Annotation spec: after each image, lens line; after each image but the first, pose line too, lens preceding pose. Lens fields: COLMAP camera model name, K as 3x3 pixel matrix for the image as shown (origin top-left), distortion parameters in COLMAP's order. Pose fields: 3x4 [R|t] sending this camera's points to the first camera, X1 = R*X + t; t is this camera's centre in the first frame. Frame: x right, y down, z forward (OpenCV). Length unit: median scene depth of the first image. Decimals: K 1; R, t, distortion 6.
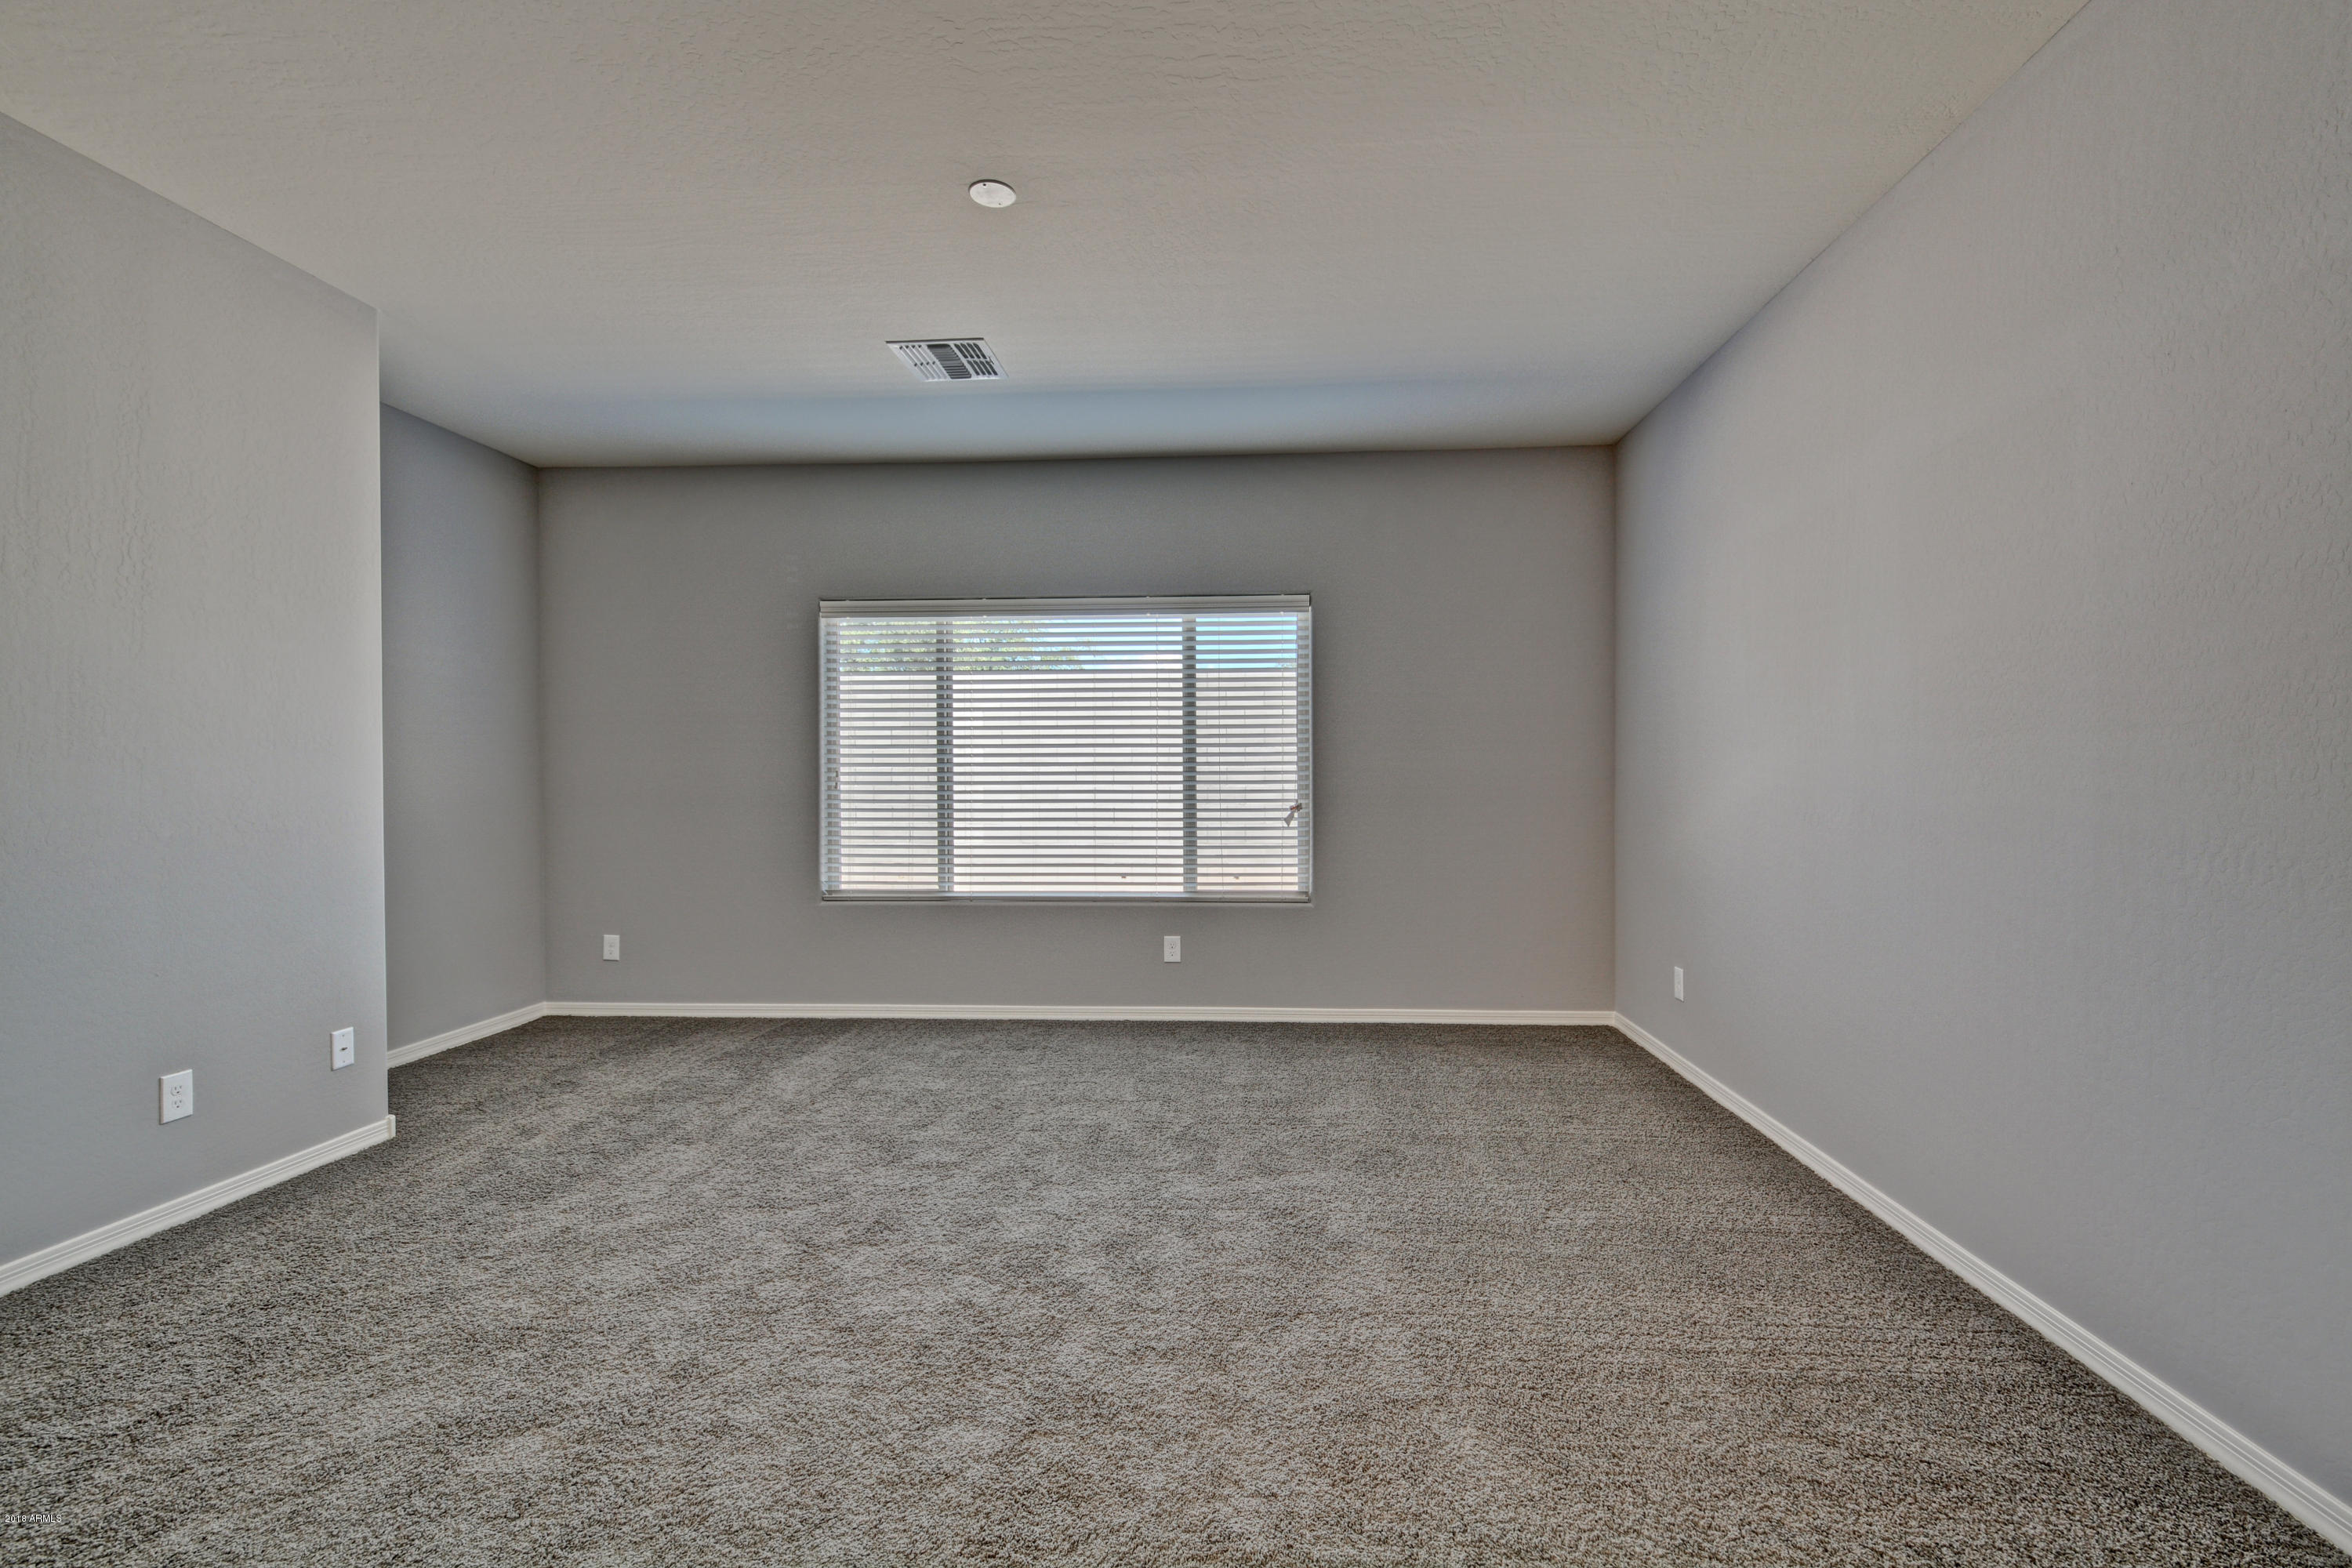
lens RADIAL K [[1034.5, 0, 1215.6], [0, 1034.5, 800.4], [0, 0, 1]] dist [0.001921, -0.002598]
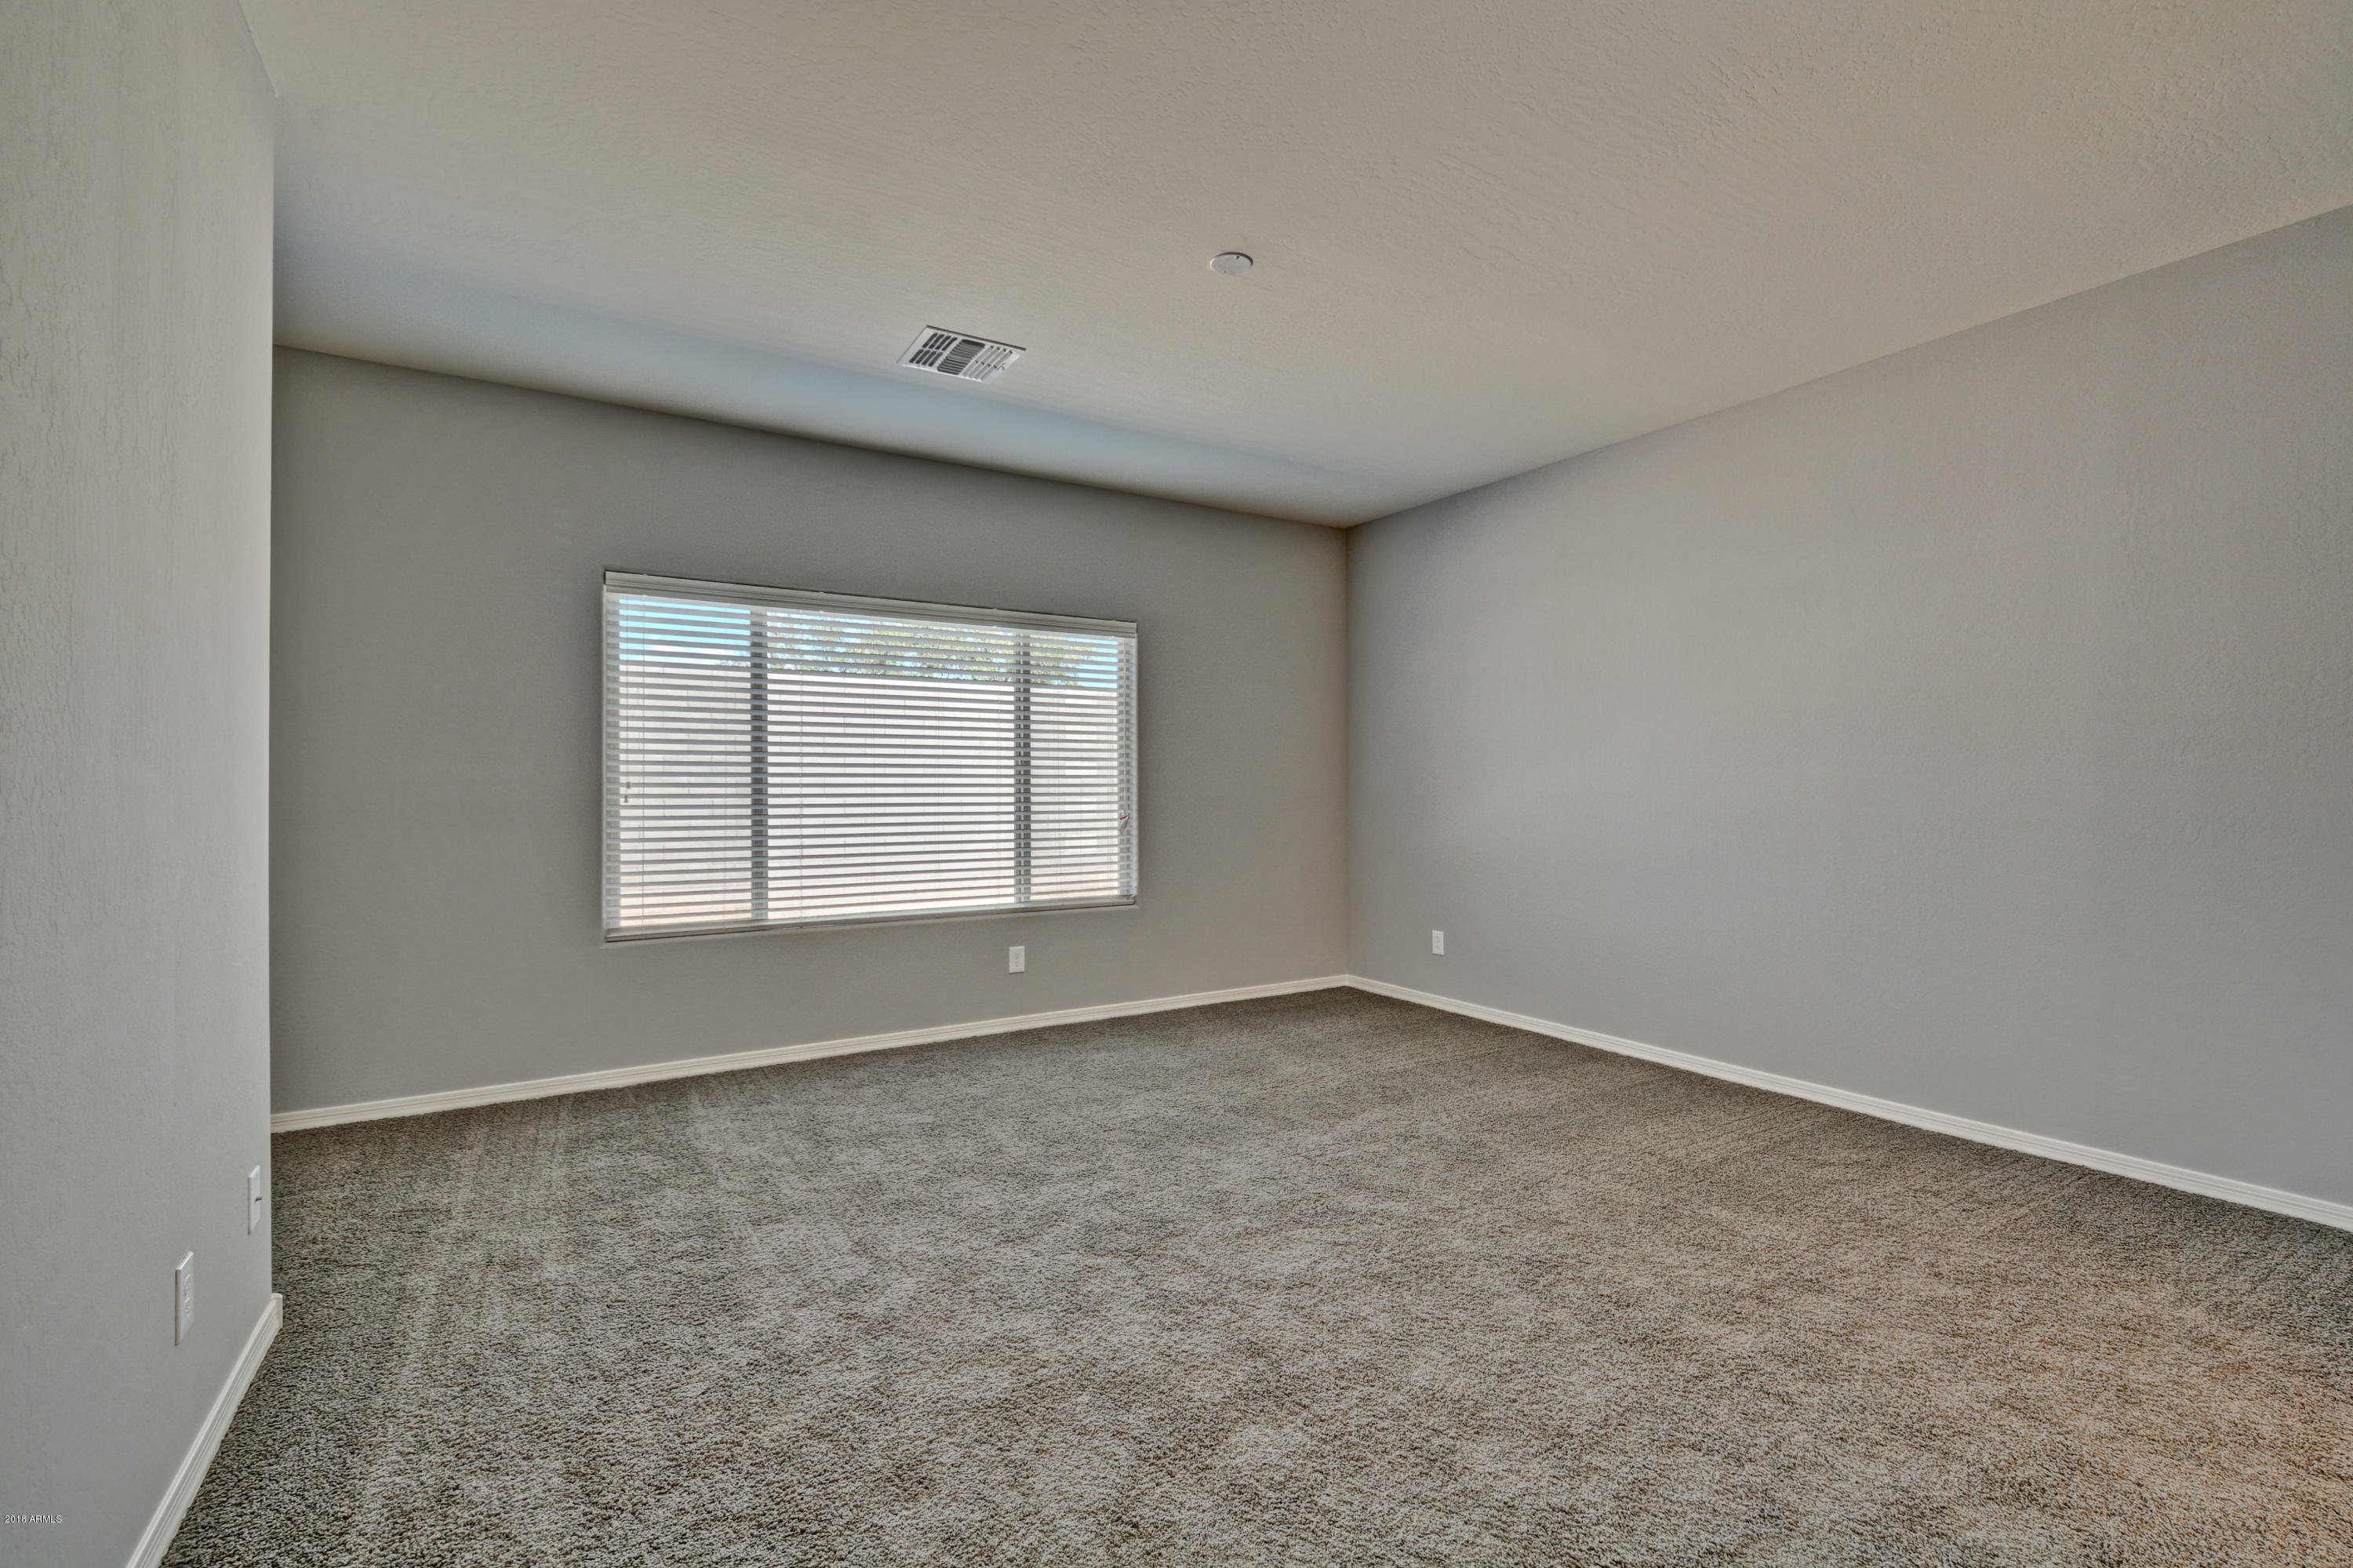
lens RADIAL K [[1034.9, 0, 1222.6], [0, 1034.9, 815.8], [0, 0, 1]] dist [0.001921, -0.002598]
pose [[0.803983, -0.013808, 0.594492, -0.597637], [0.009885, 0.999903, 0.009856, -0.006164], [-0.594570, -0.002048, 0.804041, 0.080619]]
